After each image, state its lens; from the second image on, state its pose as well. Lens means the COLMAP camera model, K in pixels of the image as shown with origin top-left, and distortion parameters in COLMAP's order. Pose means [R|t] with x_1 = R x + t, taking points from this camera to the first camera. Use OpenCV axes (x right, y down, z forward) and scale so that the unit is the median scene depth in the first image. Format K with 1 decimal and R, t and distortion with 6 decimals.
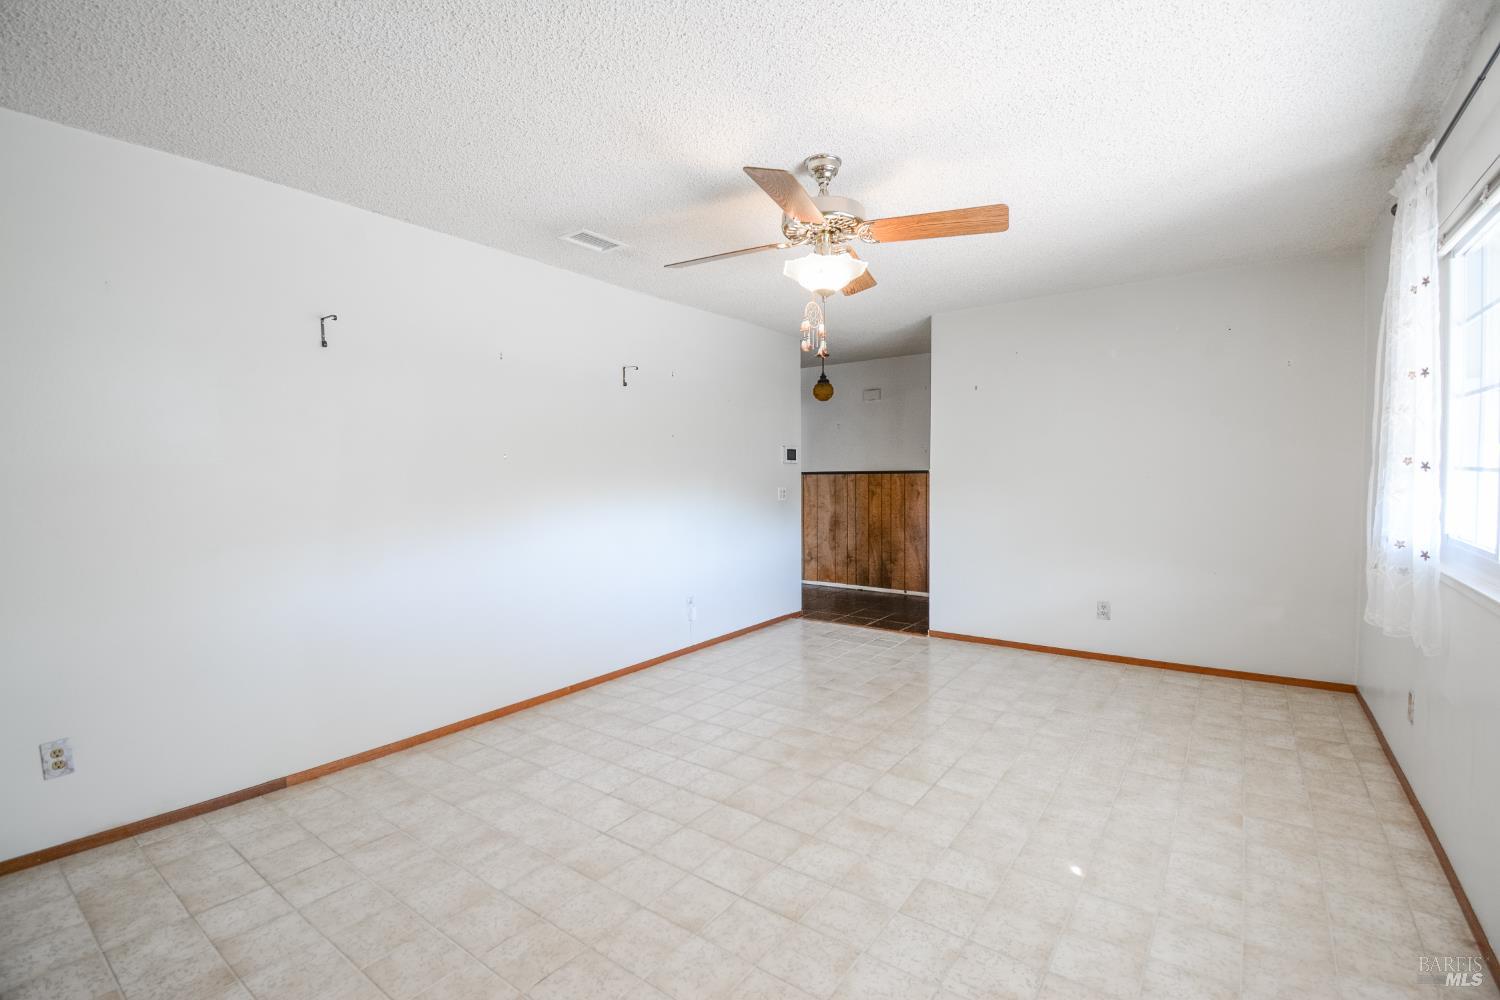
lens RADIAL K [[659.4, 0, 751.0], [0, 659.4, 499.5], [0, 0, 1]] dist [0.016808, -0.024013]
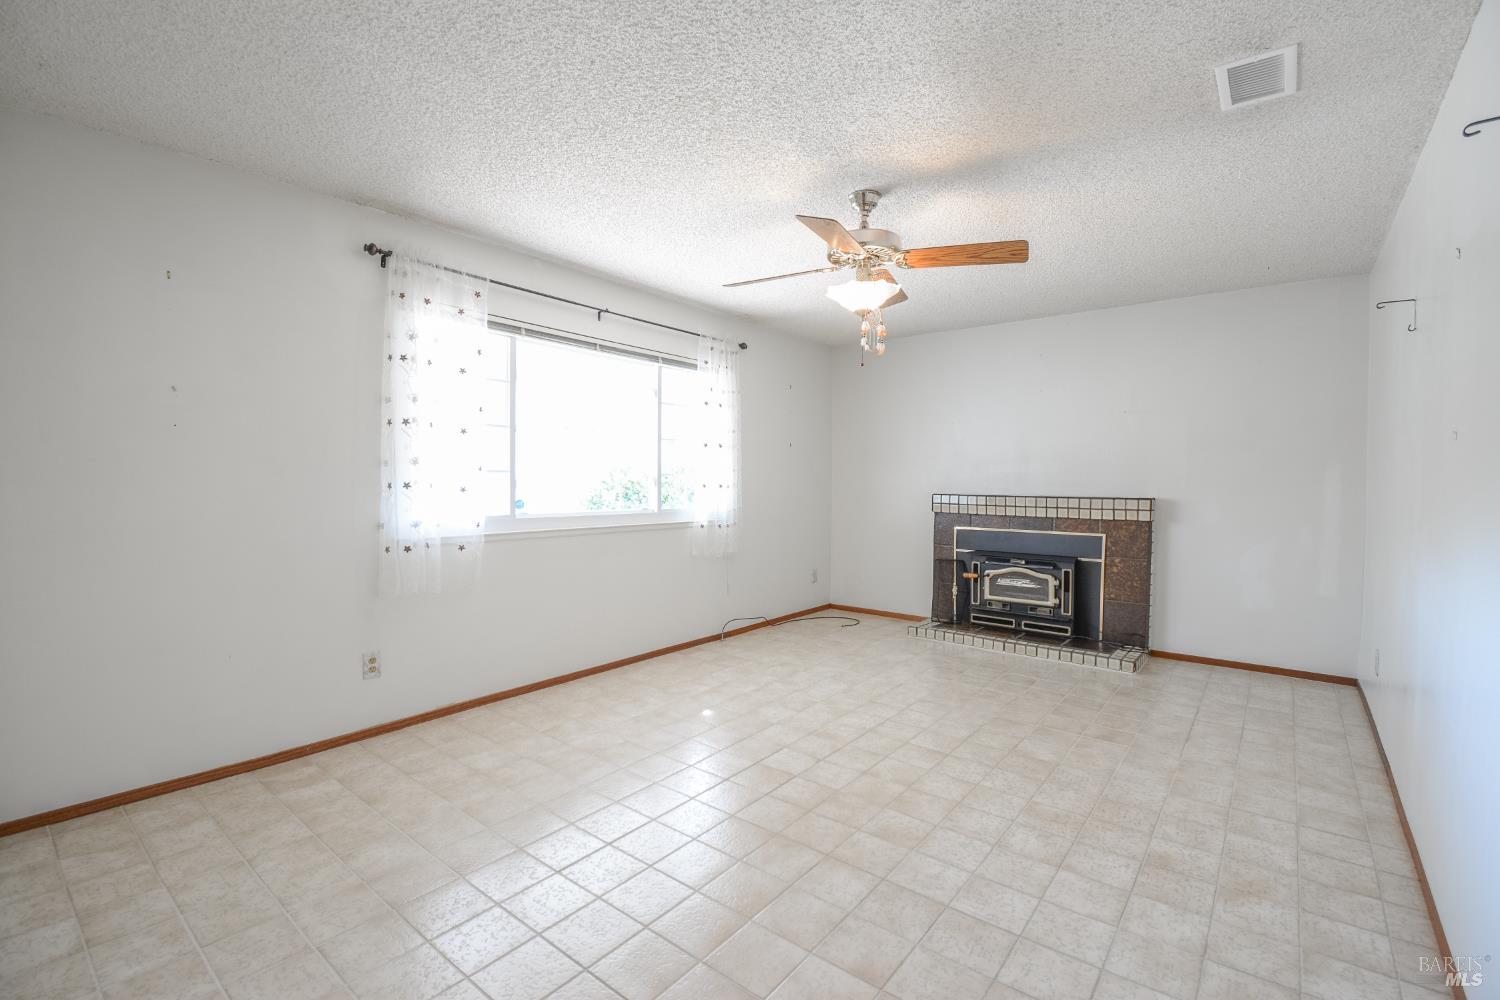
lens RADIAL K [[665.7, 0, 755.2], [0, 665.7, 500.6], [0, 0, 1]] dist [0.022666, -0.029923]
pose [[-0.999446, 0.001741, 0.033251, 0.213776], [0.004196, 0.997256, 0.073906, -0.062054], [-0.033031, 0.074005, -0.996711, 1.804919]]
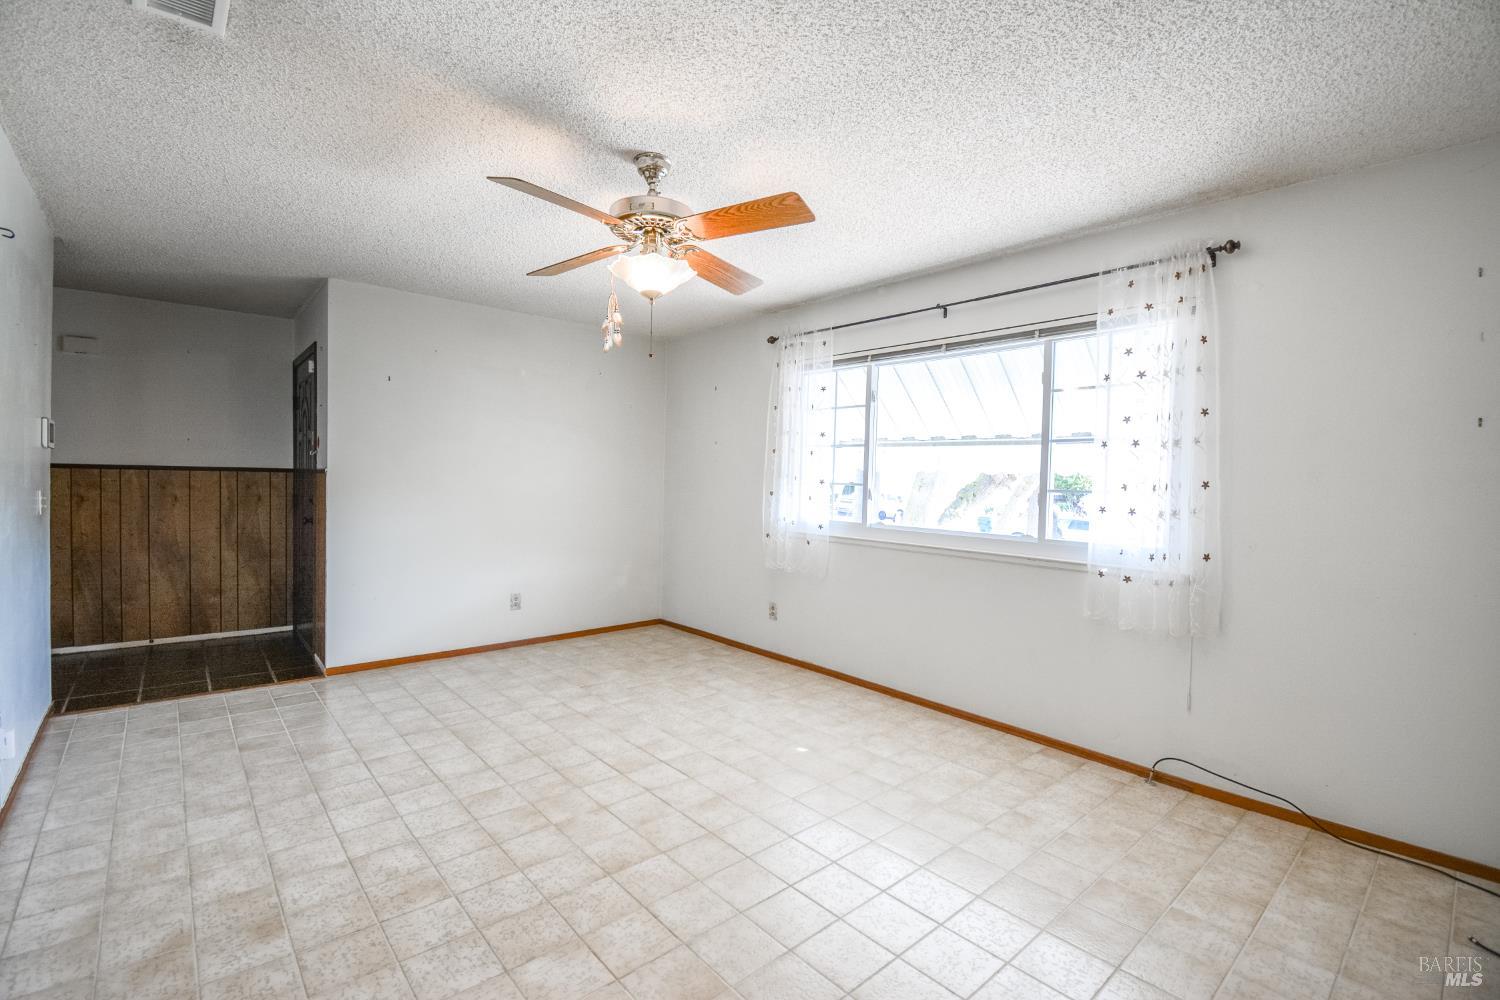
lens RADIAL K [[666.2, 0, 750.5], [0, 666.2, 499.0], [0, 0, 1]] dist [0.014879, -0.023066]
pose [[0.214383, -0.012758, 0.976666, -0.686838], [0.014015, 0.999852, 0.009984, -0.014624], [-0.976649, 0.011547, 0.214530, 0.539842]]
